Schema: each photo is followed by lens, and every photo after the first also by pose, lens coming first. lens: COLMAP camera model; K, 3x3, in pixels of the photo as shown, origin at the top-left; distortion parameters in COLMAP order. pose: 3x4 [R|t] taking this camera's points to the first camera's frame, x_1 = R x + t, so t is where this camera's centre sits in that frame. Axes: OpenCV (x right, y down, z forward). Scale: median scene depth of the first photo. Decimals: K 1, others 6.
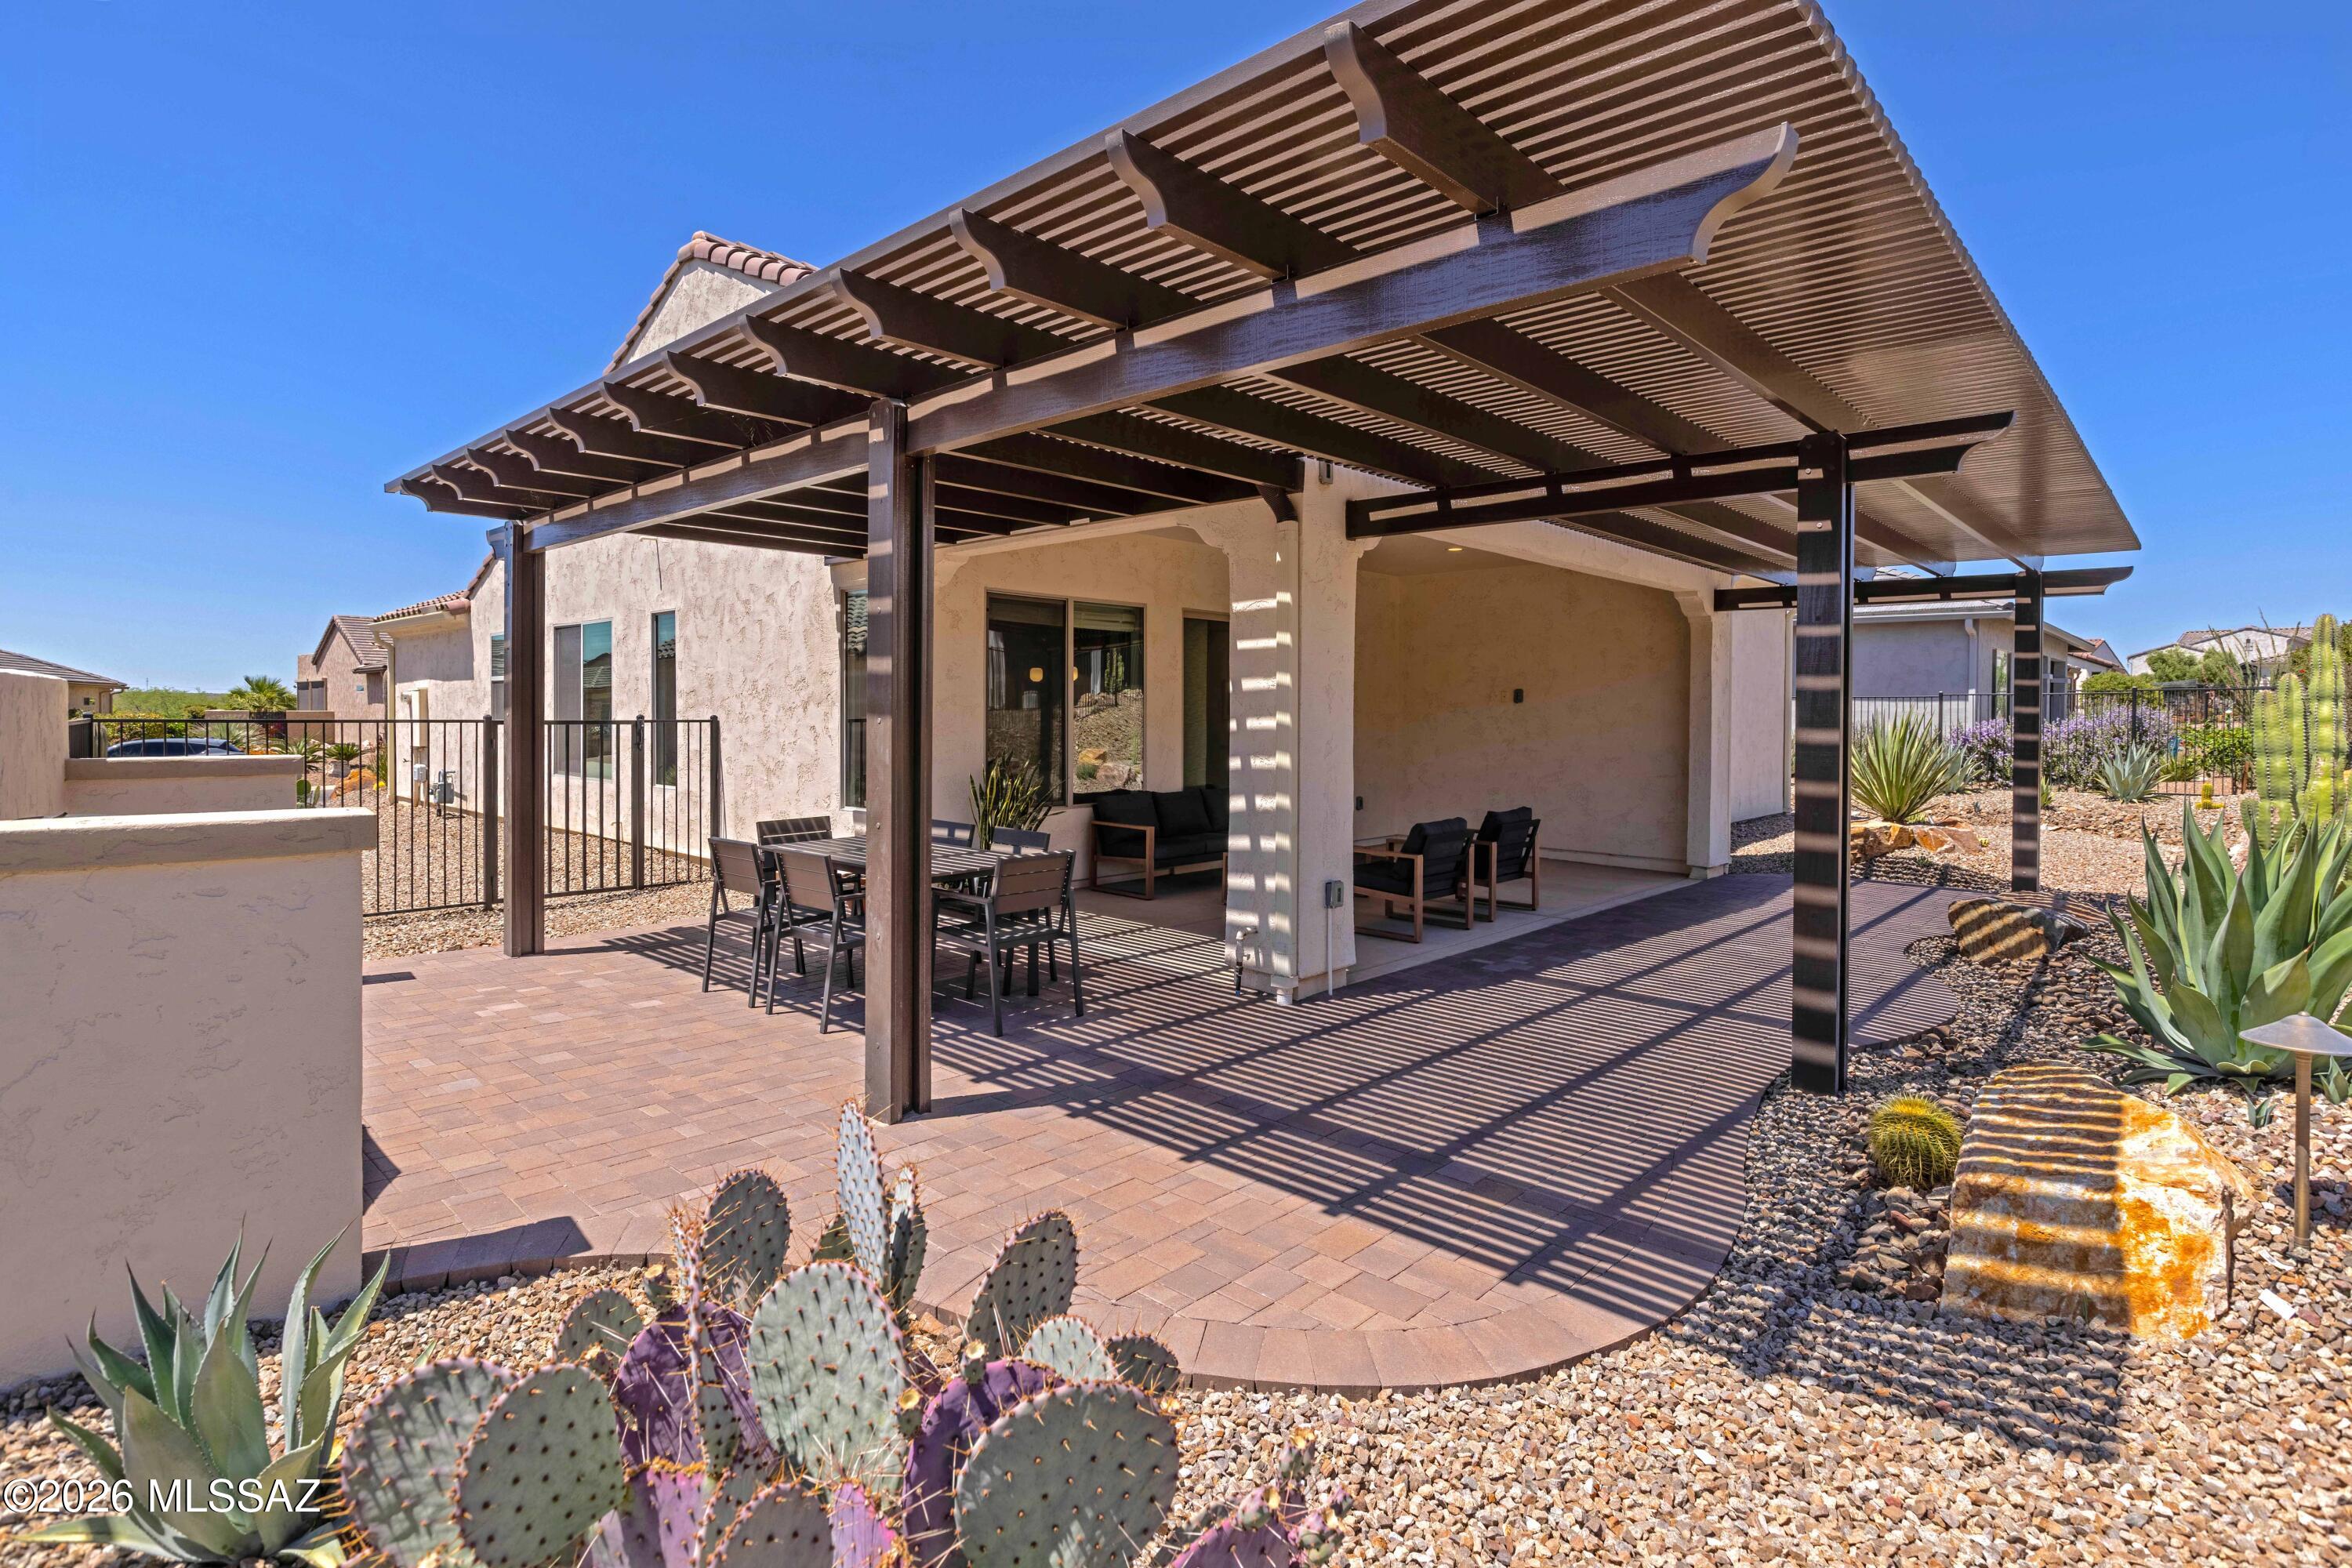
lens RADIAL K [[1141.6, 0, 1177.8], [0, 1141.6, 712.9], [0, 0, 1]] dist [0.000805, 0.000060]
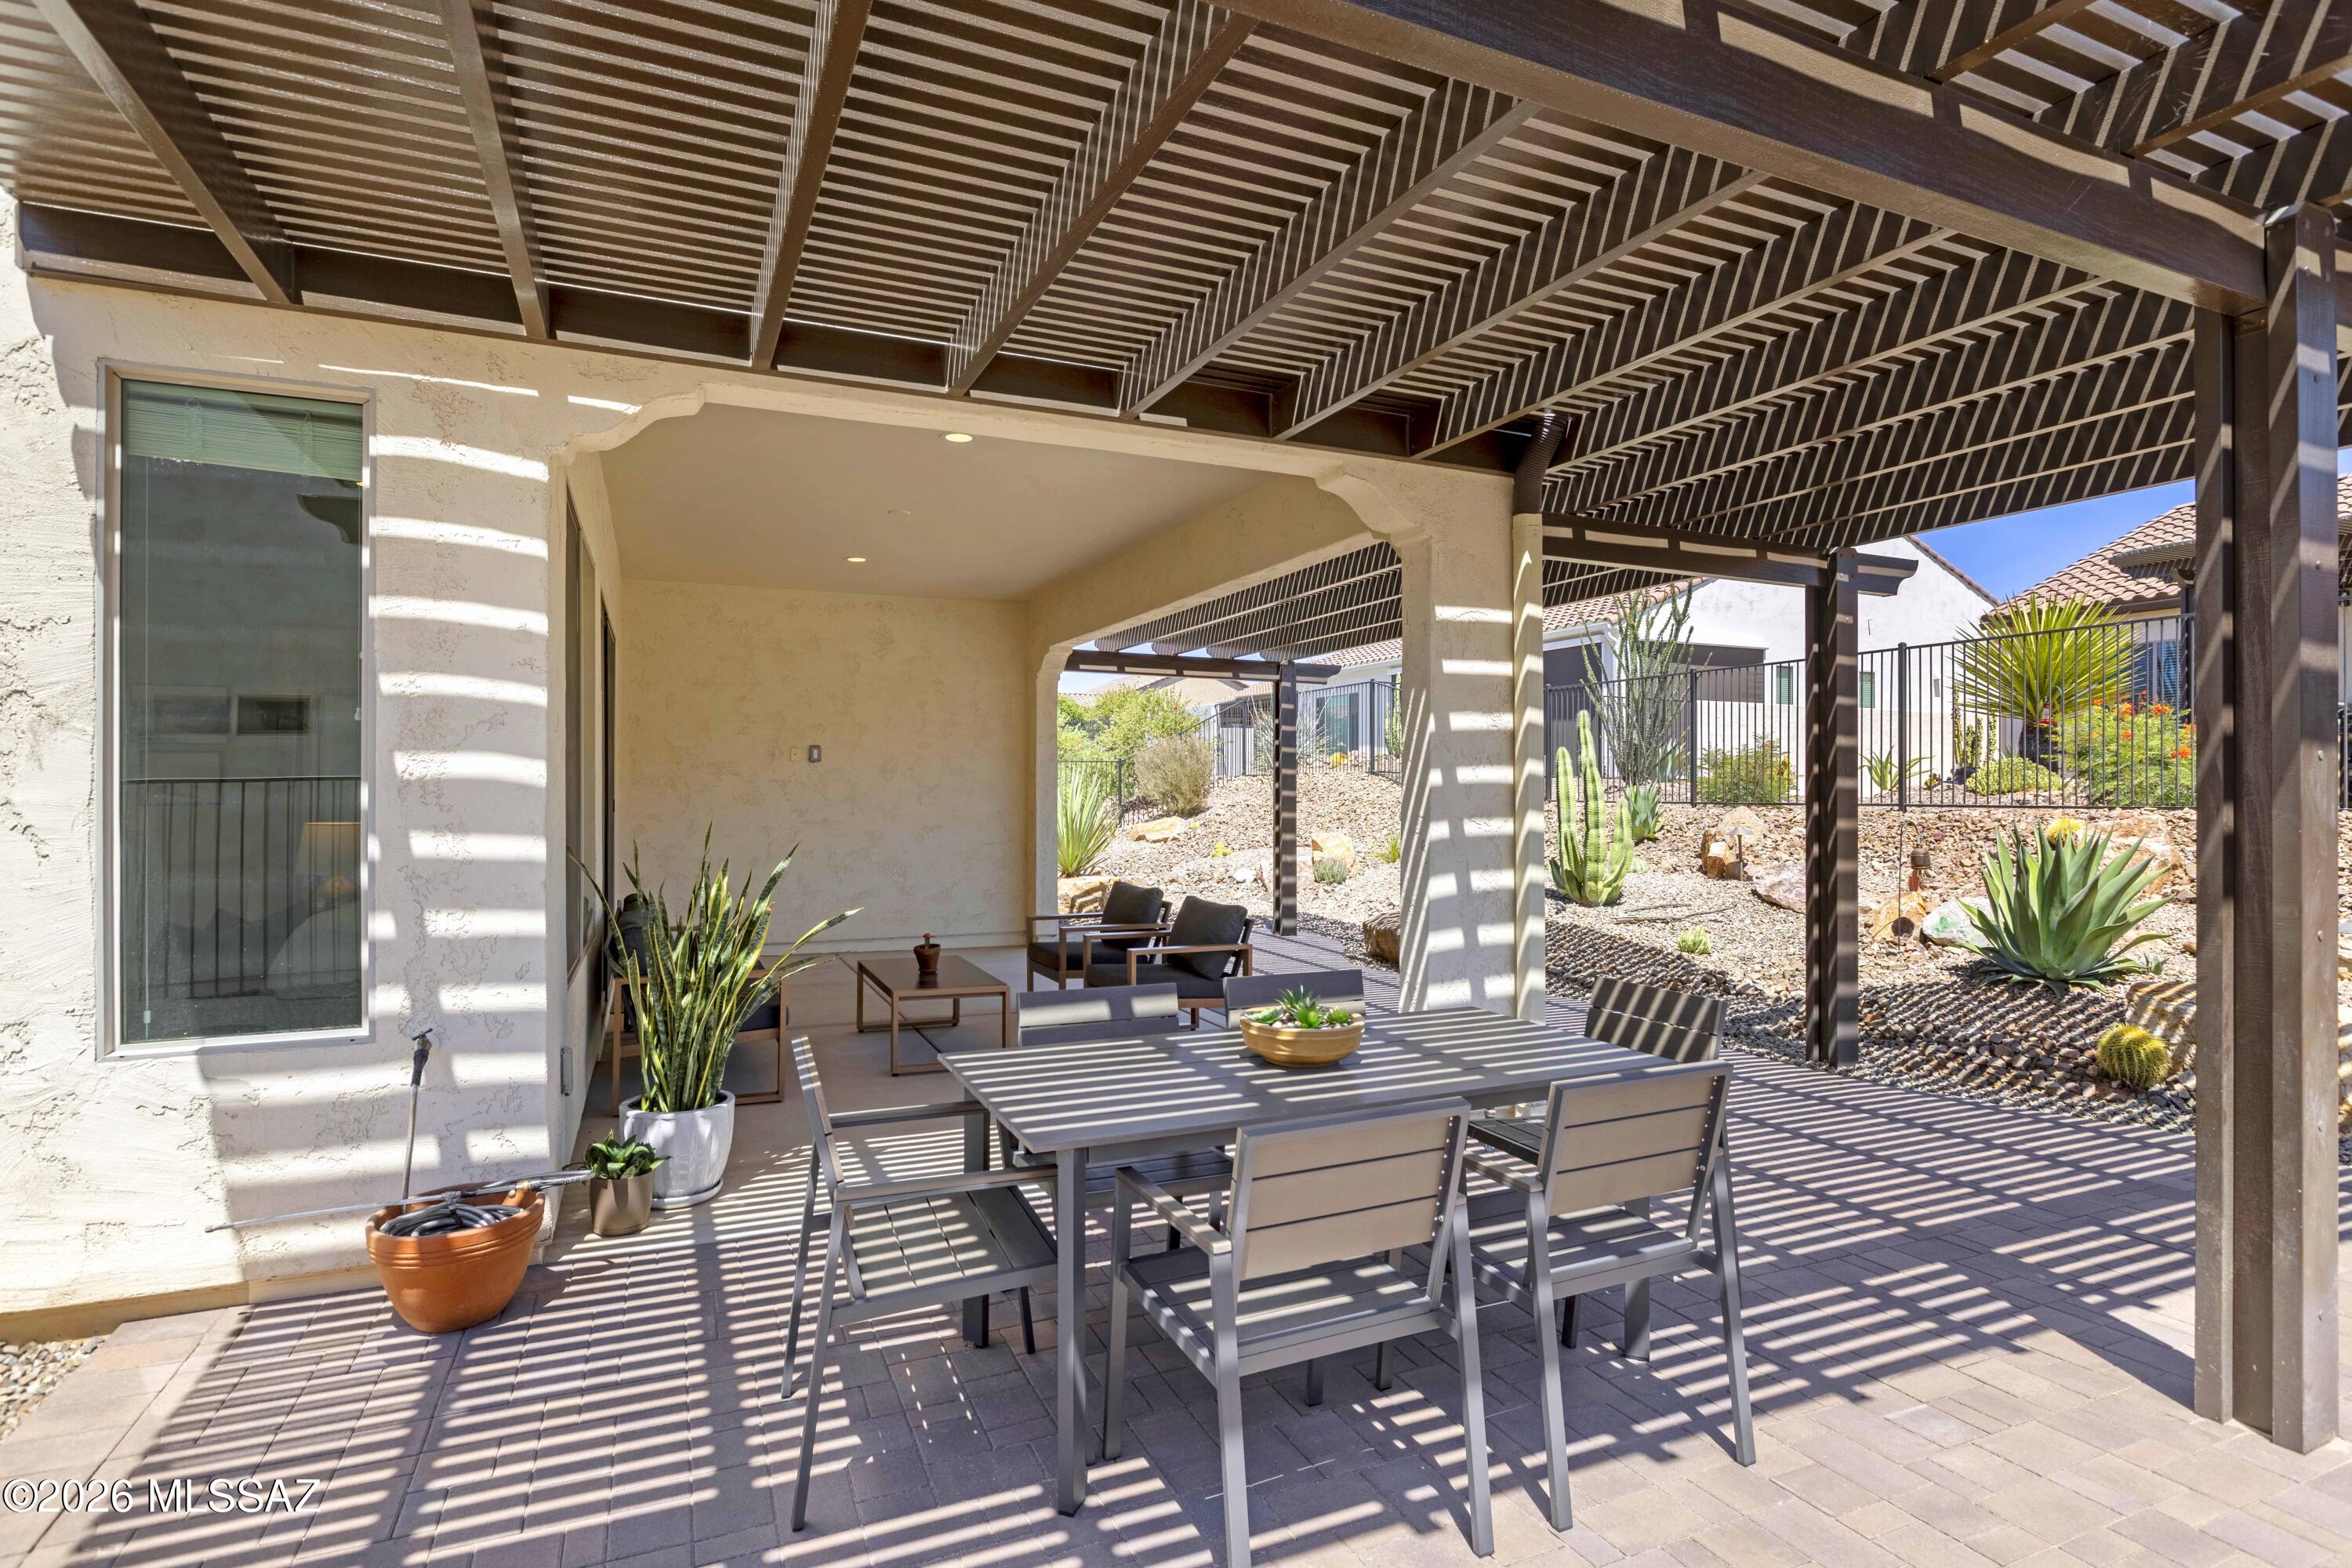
lens RADIAL K [[1195.6, 0, 1176.0], [0, 1195.6, 784.0], [0, 0, 1]] dist [0.000805, -0.000100]
pose [[0.387970, -0.003579, 0.921665, -0.806449], [0.006518, 0.999978, 0.001139, 0.014554], [-0.921649, 0.005566, 0.387985, 1.000237]]
